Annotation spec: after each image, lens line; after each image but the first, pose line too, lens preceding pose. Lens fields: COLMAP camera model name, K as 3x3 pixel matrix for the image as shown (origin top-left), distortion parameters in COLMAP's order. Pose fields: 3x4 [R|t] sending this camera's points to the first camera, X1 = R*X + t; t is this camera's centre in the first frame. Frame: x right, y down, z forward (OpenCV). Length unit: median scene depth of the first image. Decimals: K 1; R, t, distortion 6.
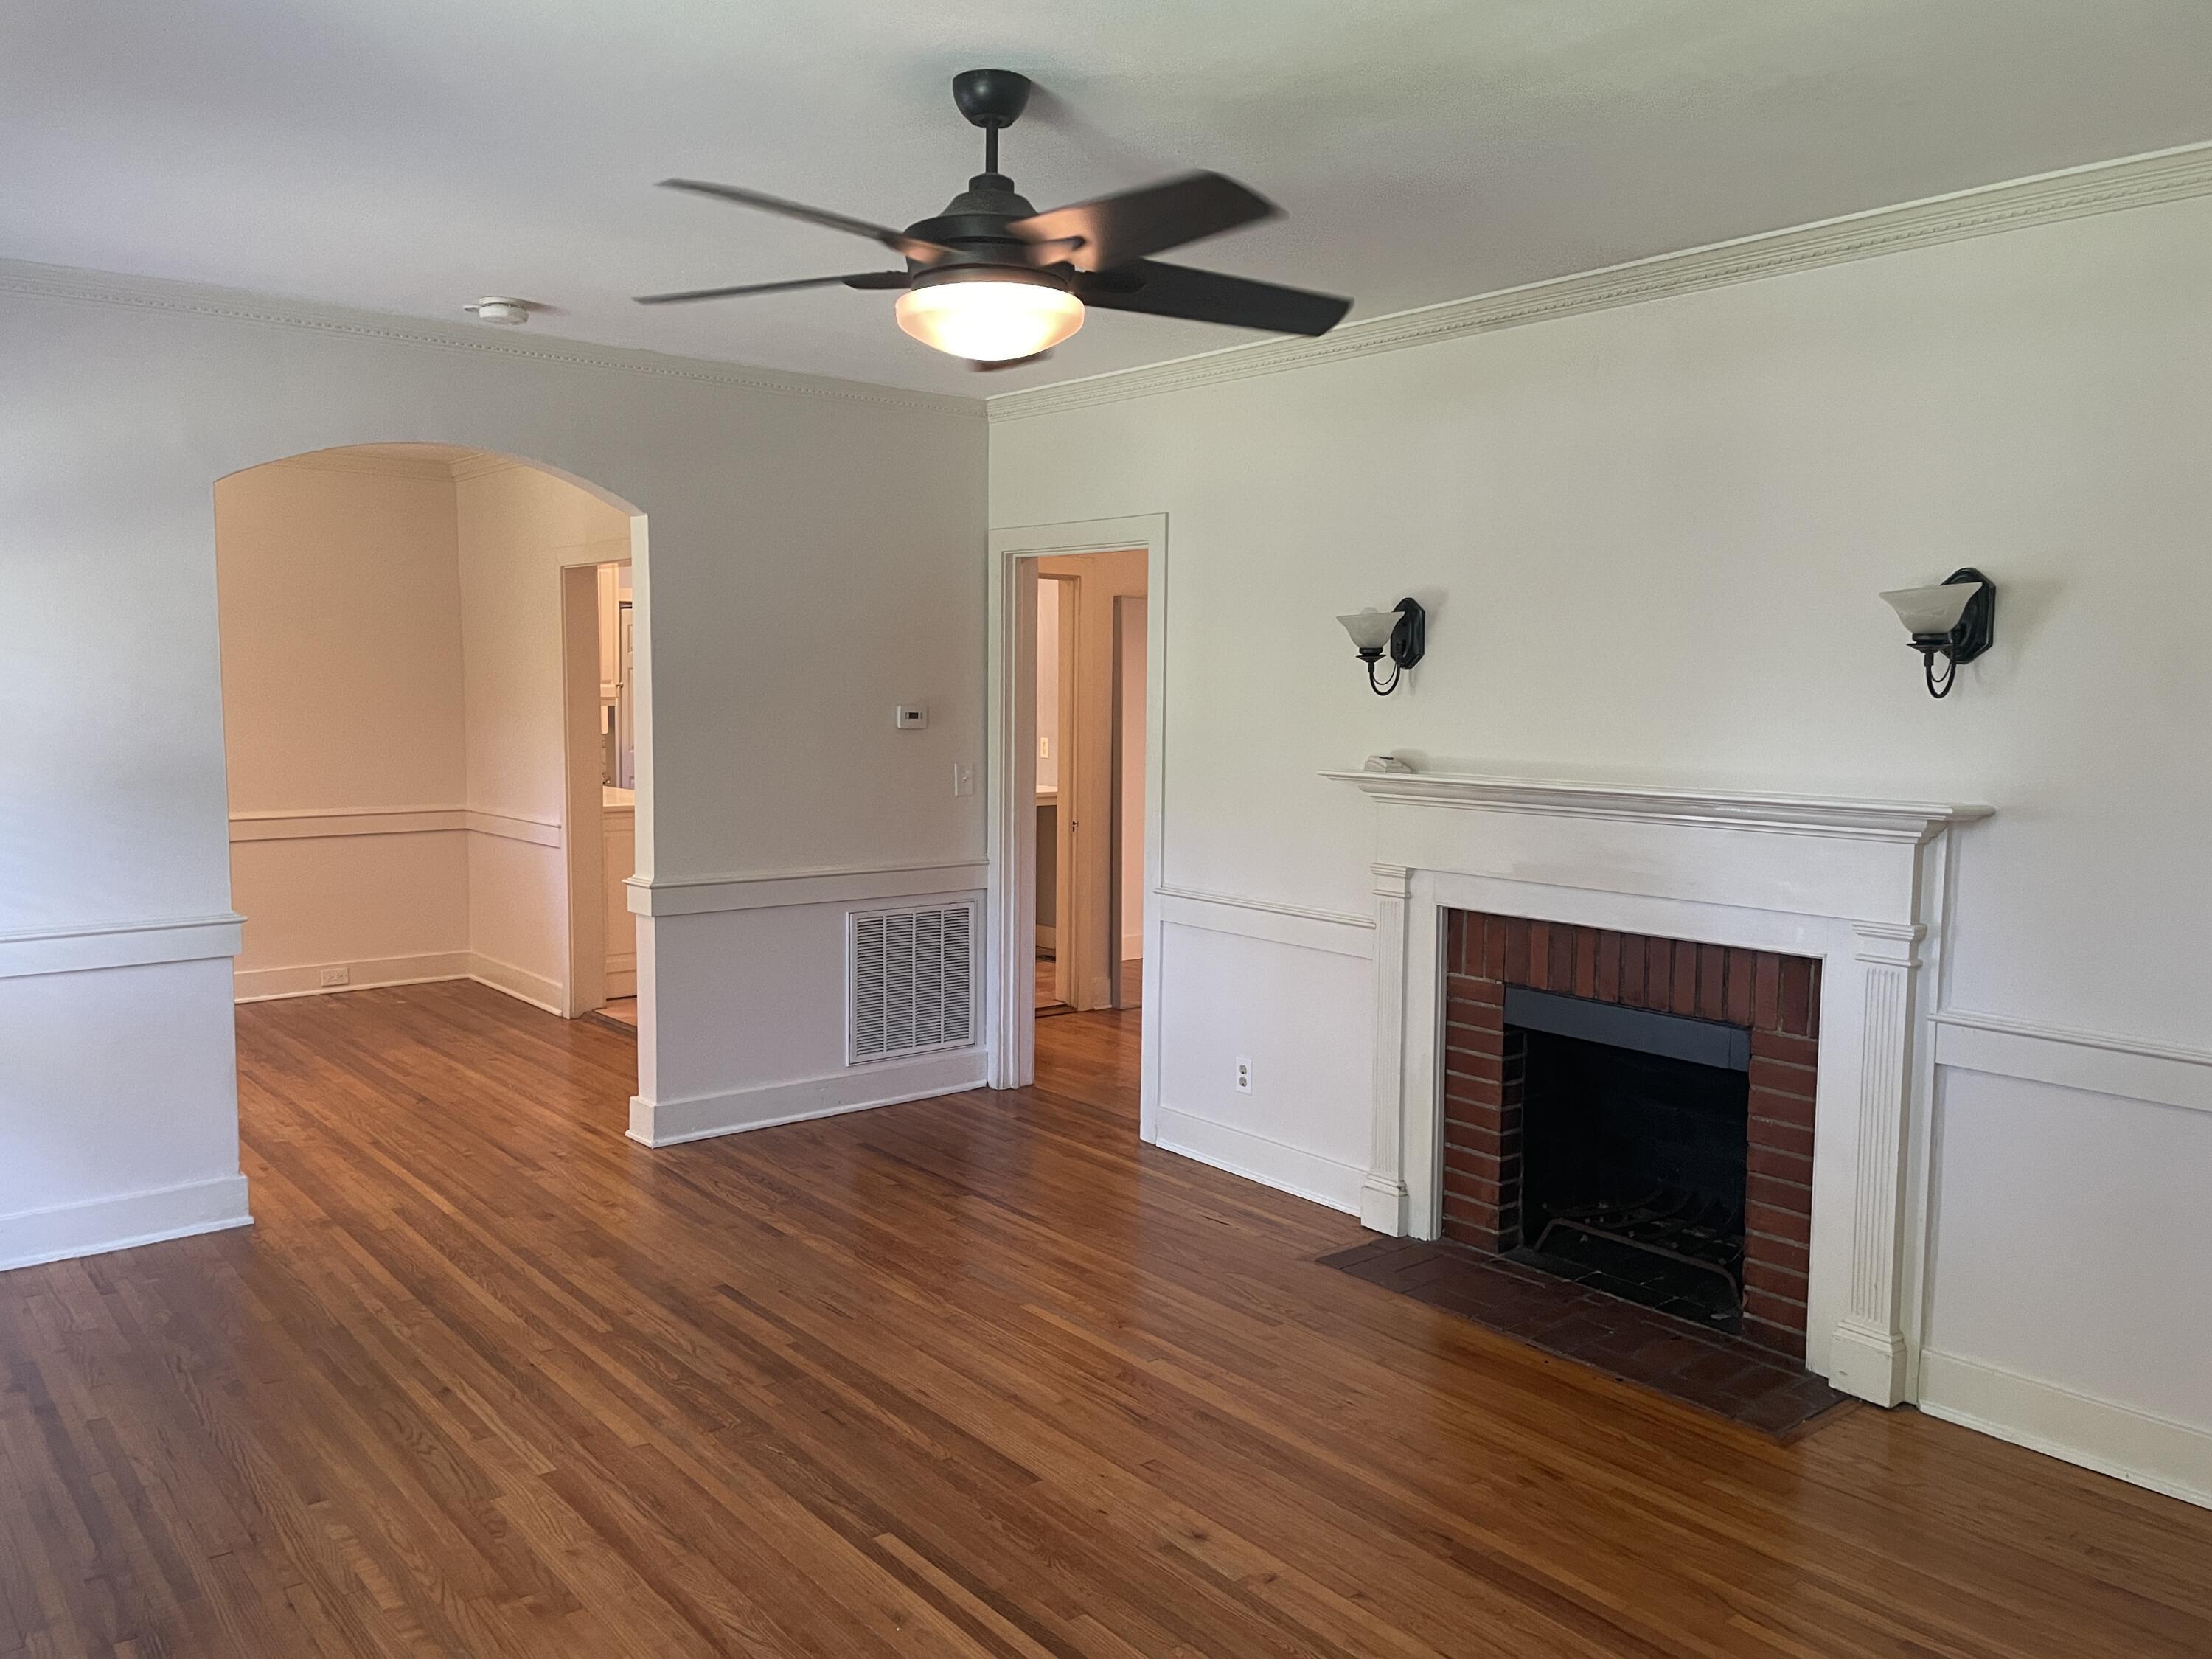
lens RADIAL K [[1665.6, 0, 1093.9], [0, 1665.6, 837.2], [0, 0, 1]] dist [0.084956, -0.098613]
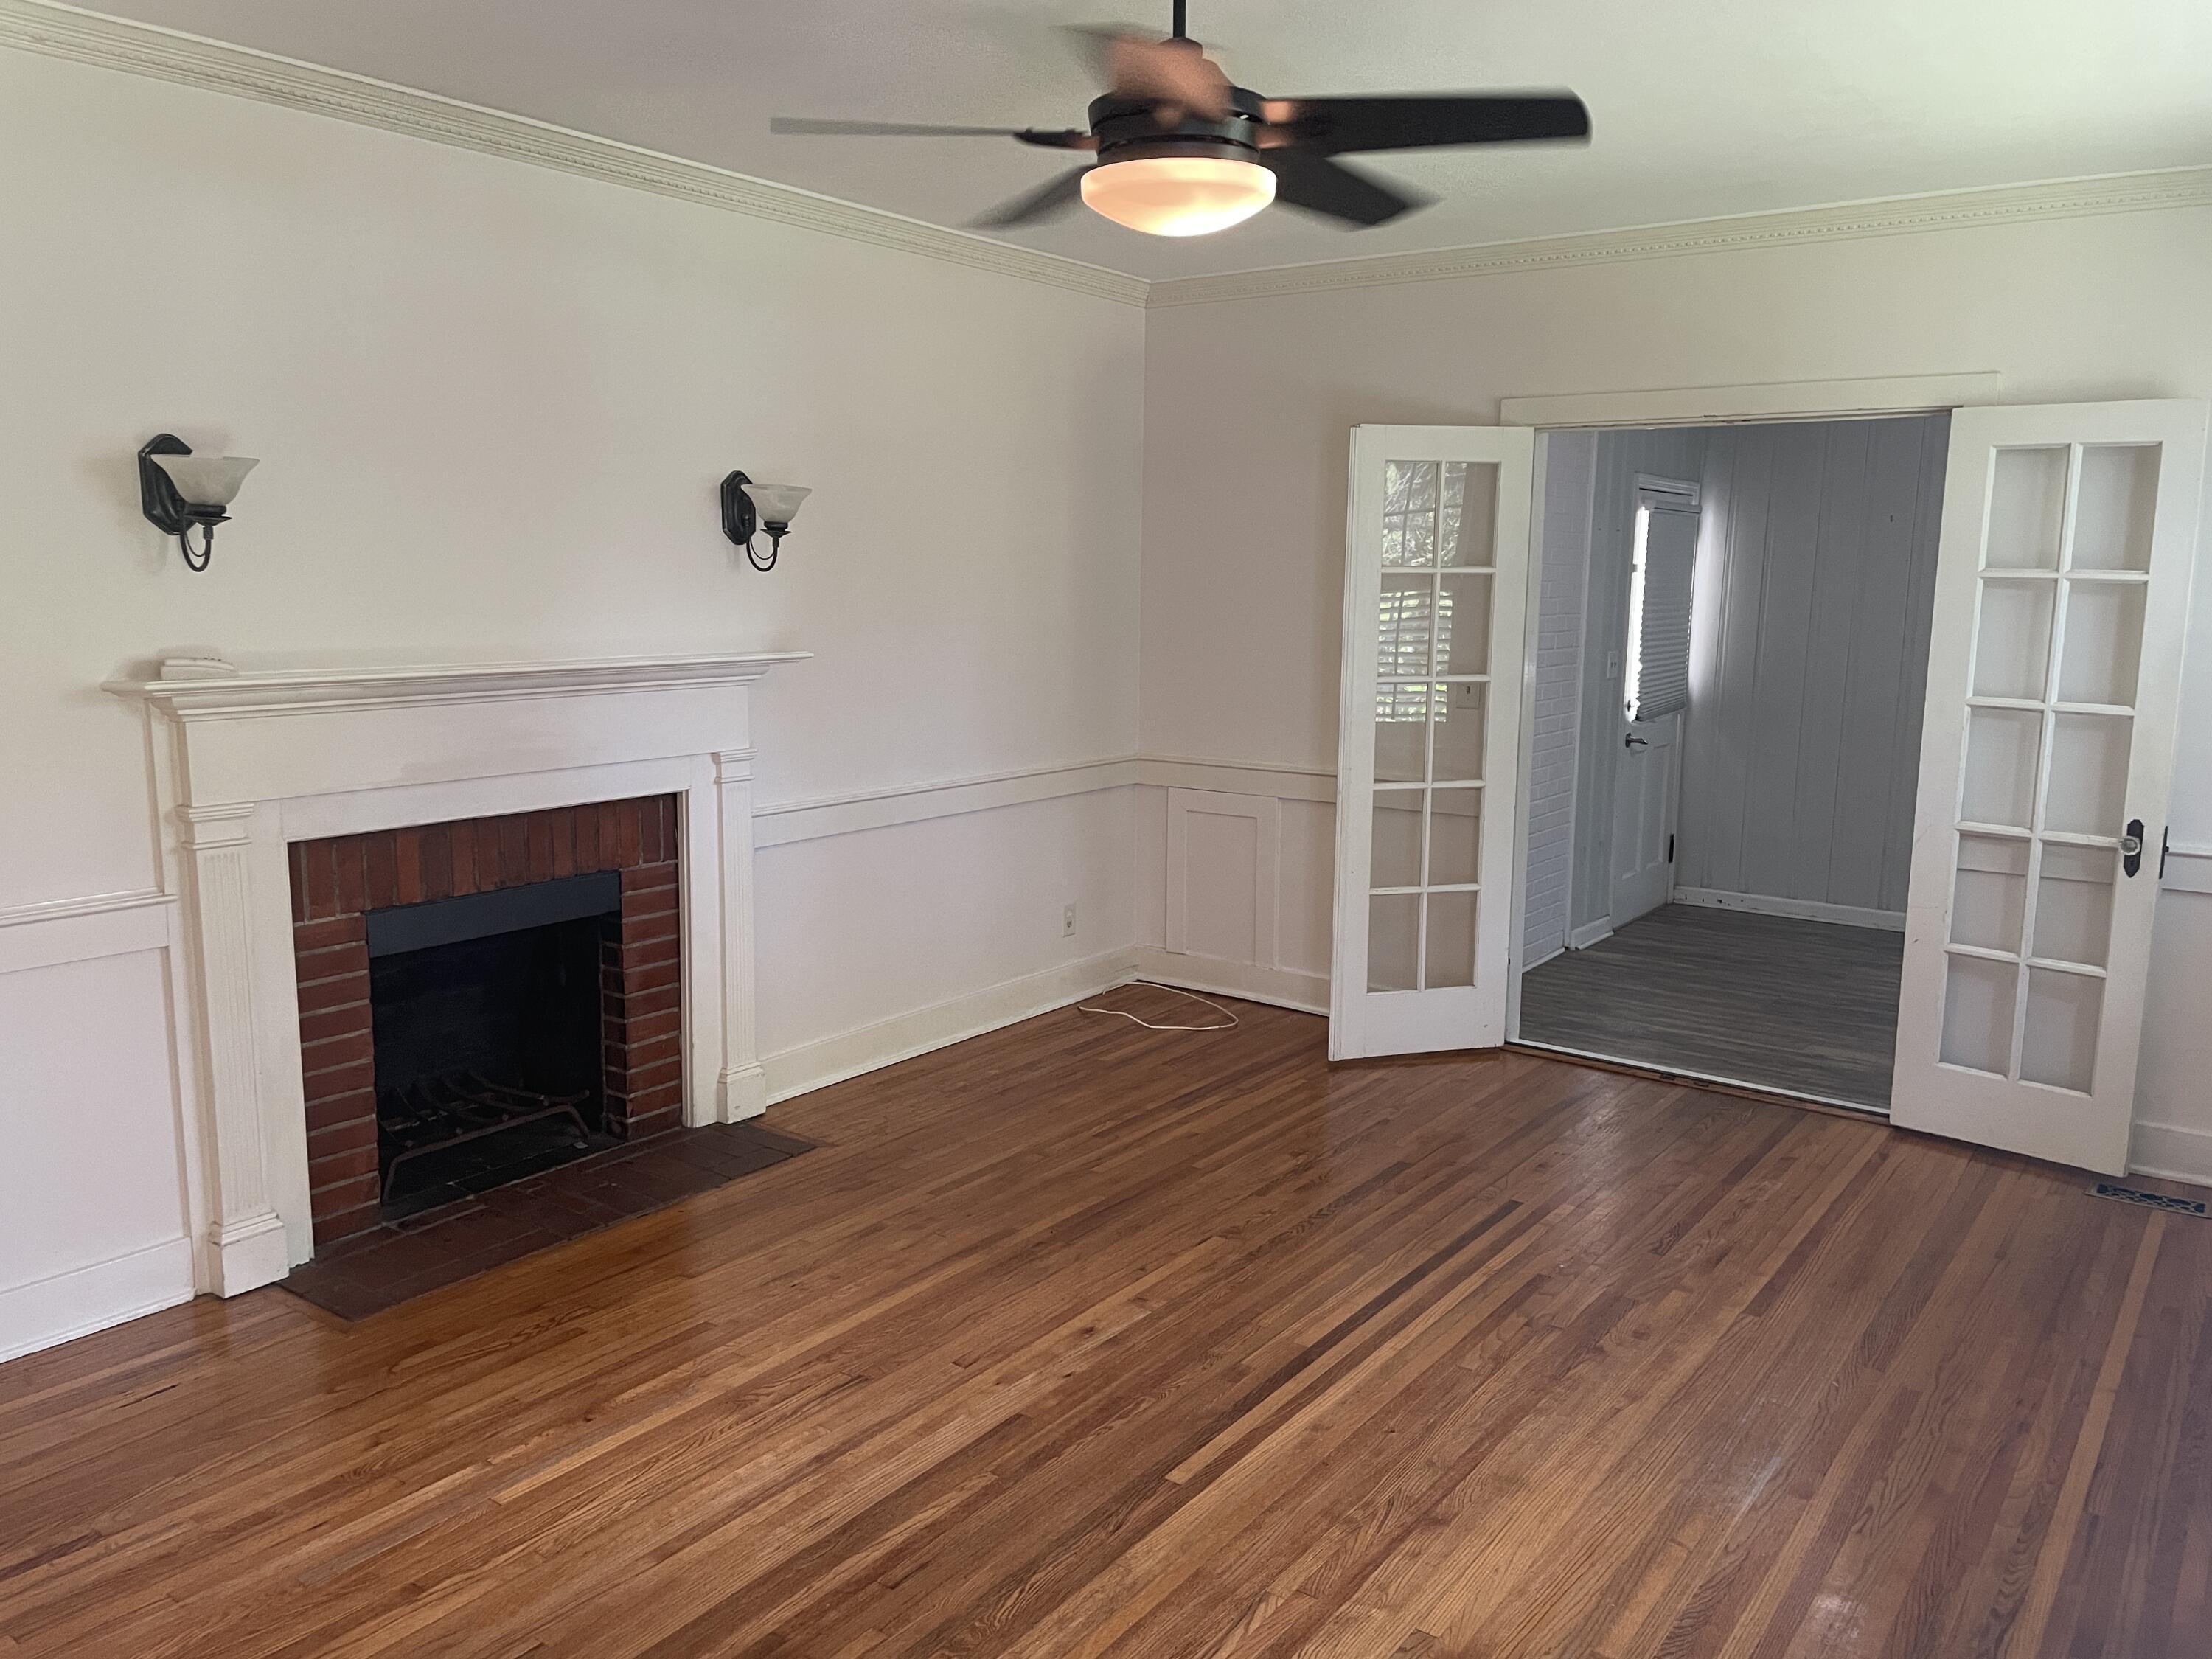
lens RADIAL K [[1665.6, 0, 1115.2], [0, 1665.6, 826.0], [0, 0, 1]] dist [0.084956, -0.098613]
pose [[-0.255363, -0.166138, 0.952464, -0.749830], [0.074954, 0.978759, 0.190820, -0.102995], [-0.963936, 0.120120, -0.237486, 0.943974]]
